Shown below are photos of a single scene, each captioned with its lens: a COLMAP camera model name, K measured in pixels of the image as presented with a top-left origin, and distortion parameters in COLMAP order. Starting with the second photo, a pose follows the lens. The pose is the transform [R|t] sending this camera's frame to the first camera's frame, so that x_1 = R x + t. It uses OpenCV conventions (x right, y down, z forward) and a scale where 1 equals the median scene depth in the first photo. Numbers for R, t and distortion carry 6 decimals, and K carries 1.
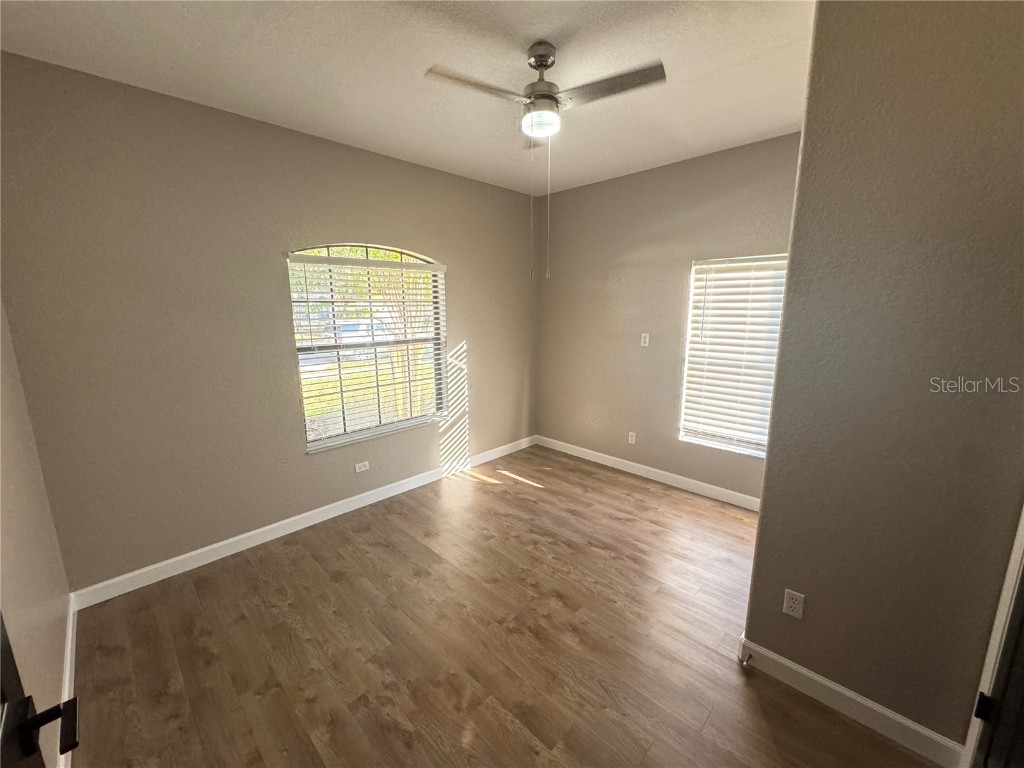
lens RADIAL K [[409.5, 0, 510.6], [0, 409.5, 380.6], [0, 0, 1]] dist [0.000271, 0.000526]
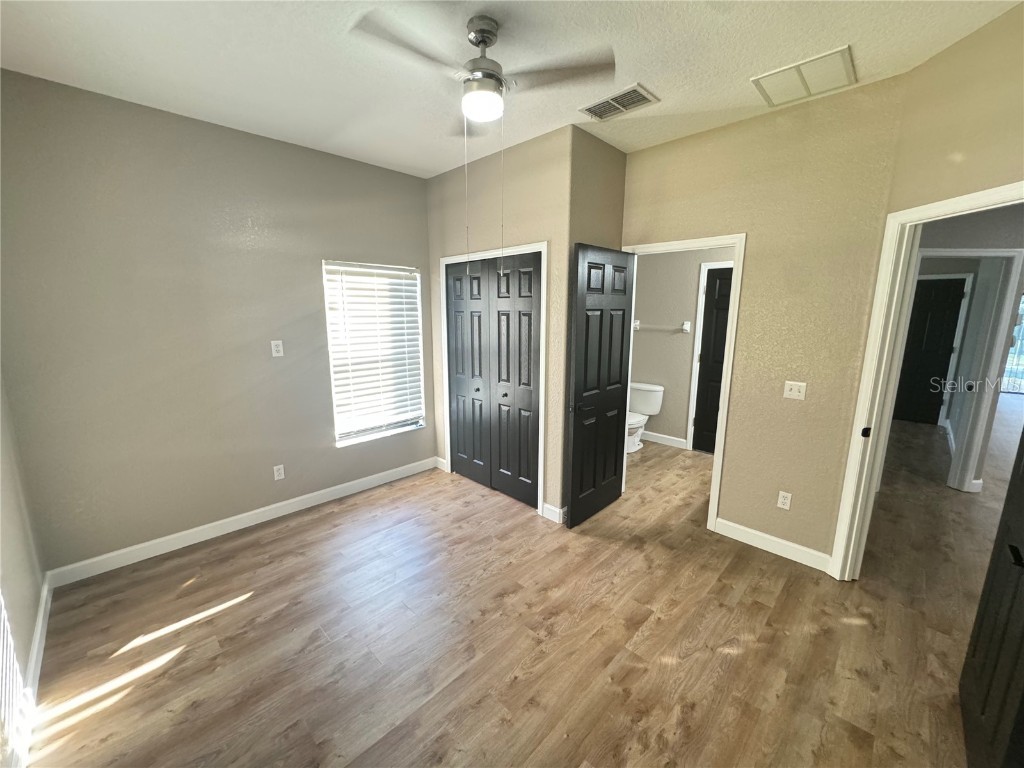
lens RADIAL K [[409.5, 0, 512.3], [0, 409.5, 380.9], [0, 0, 1]] dist [0.000271, 0.000526]
pose [[0.002695, -0.169552, 0.985518, -0.537531], [0.176757, 0.970084, 0.166413, -0.100342], [-0.984251, 0.173748, 0.032583, 0.585772]]
